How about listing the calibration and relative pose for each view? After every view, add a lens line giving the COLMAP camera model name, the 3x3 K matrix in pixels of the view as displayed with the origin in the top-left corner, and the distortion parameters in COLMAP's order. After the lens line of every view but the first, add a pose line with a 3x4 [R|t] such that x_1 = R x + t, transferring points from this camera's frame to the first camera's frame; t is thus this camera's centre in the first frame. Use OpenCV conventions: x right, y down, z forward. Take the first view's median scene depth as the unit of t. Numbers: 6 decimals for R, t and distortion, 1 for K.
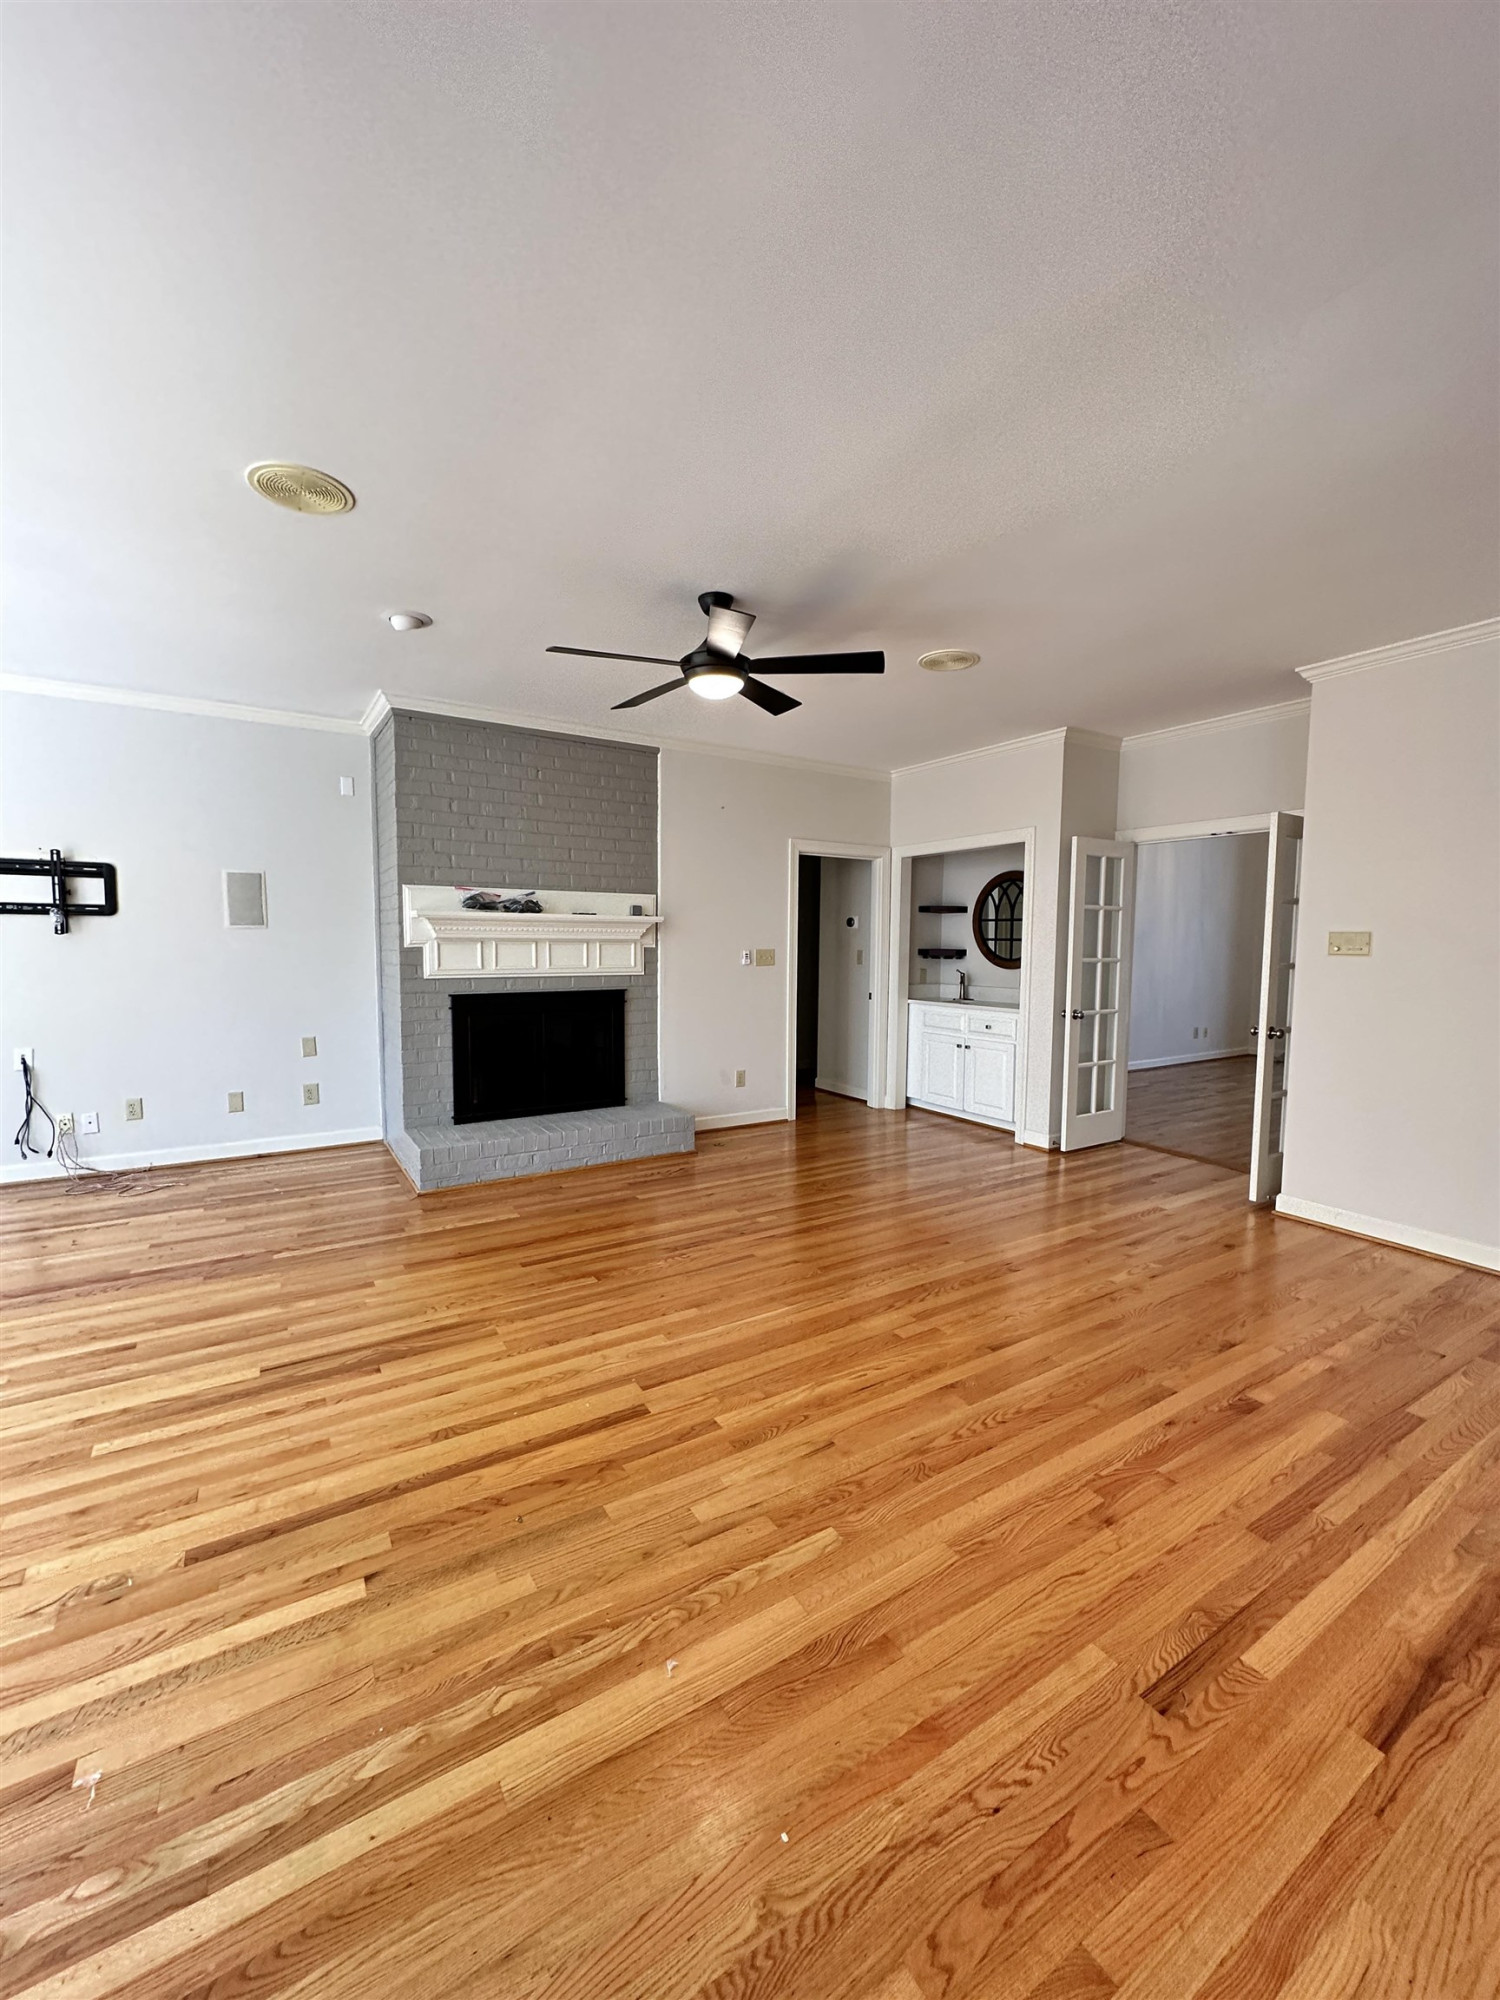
lens RADIAL K [[794.2, 0, 747.9], [0, 794.2, 998.3], [0, 0, 1]] dist [0.000352, 0.000264]
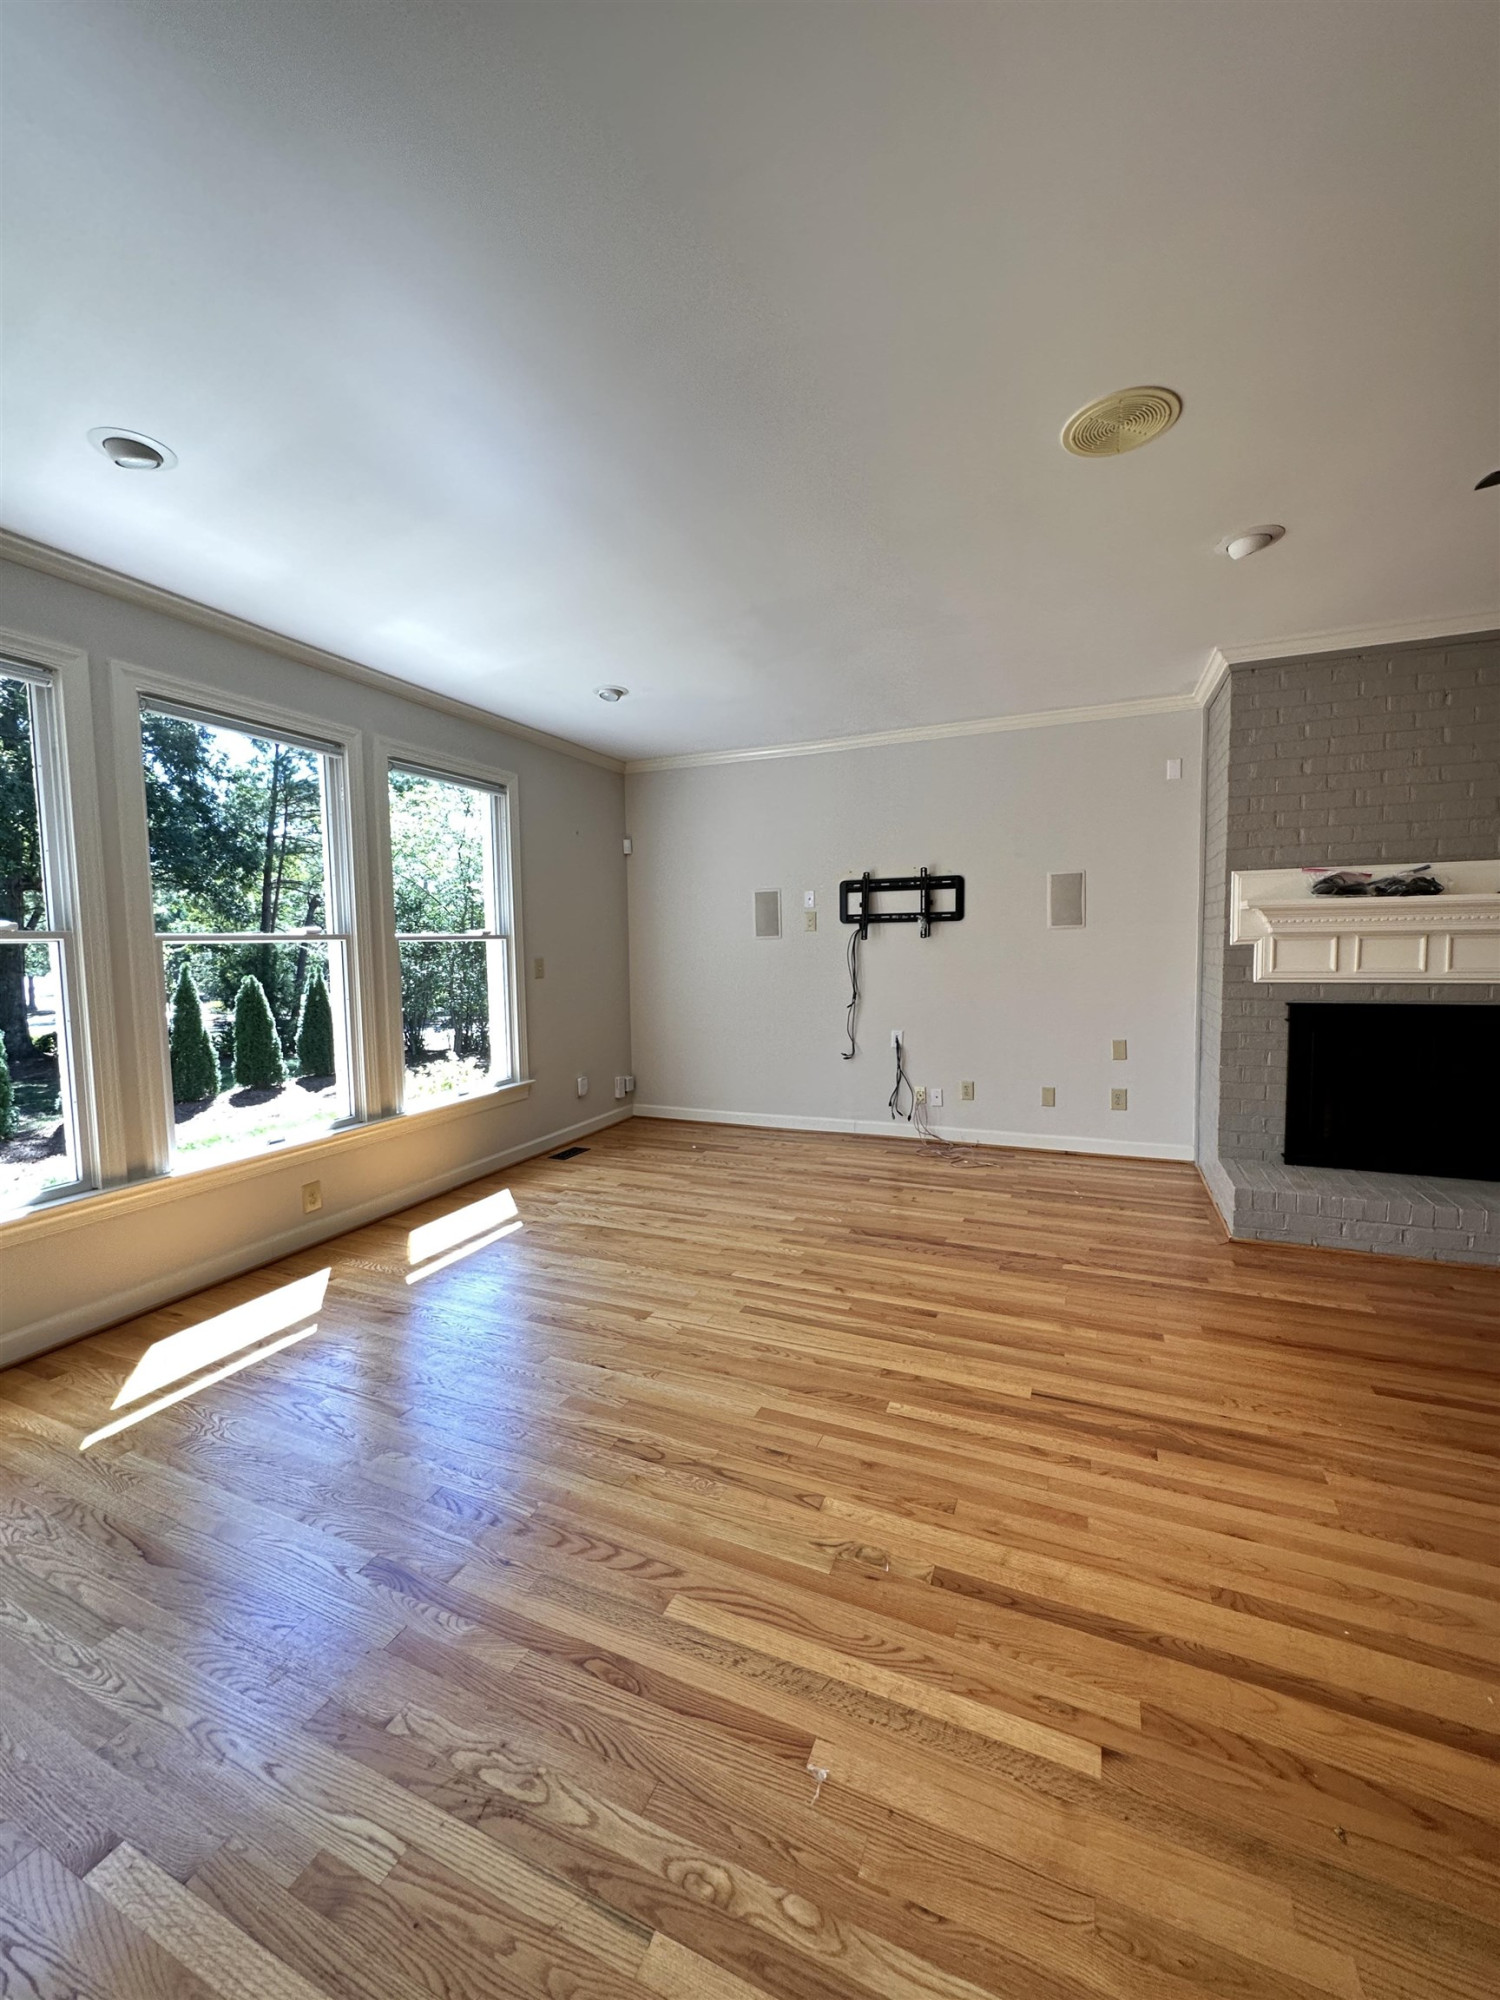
lens RADIAL K [[794.2, 0, 747.9], [0, 794.2, 998.3], [0, 0, 1]] dist [0.000352, 0.000264]
pose [[0.569065, 0.042835, -0.821176, -0.029739], [-0.040820, 0.998883, 0.023818, -0.007511], [0.821279, 0.019966, 0.570177, 0.108420]]
